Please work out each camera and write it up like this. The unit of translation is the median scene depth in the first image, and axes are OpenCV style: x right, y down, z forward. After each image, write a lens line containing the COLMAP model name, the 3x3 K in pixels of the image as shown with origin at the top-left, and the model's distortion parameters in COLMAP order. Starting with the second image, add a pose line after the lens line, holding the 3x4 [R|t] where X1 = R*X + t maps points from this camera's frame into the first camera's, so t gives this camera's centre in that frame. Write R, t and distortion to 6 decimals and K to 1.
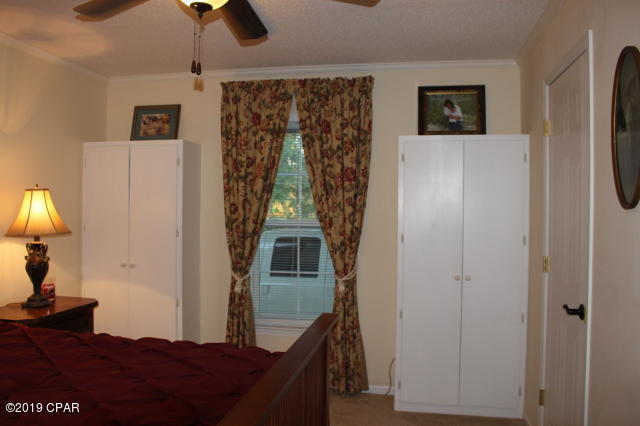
lens RADIAL K [[526.6, 0, 316.9], [0, 526.6, 212.0], [0, 0, 1]] dist [-0.154474, 0.117737]
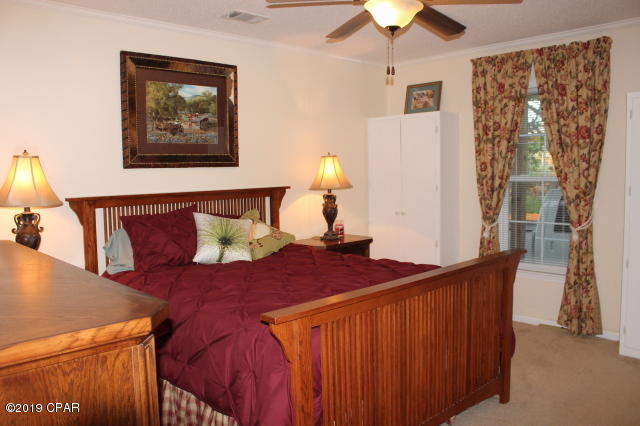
lens RADIAL K [[526.6, 0, 321.4], [0, 526.6, 210.9], [0, 0, 1]] dist [-0.154474, 0.117737]
pose [[0.816256, 0.019569, -0.577358, 0.224519], [0.021067, 0.997753, 0.063601, 0.011151], [0.577306, -0.064078, 0.814010, -0.167824]]
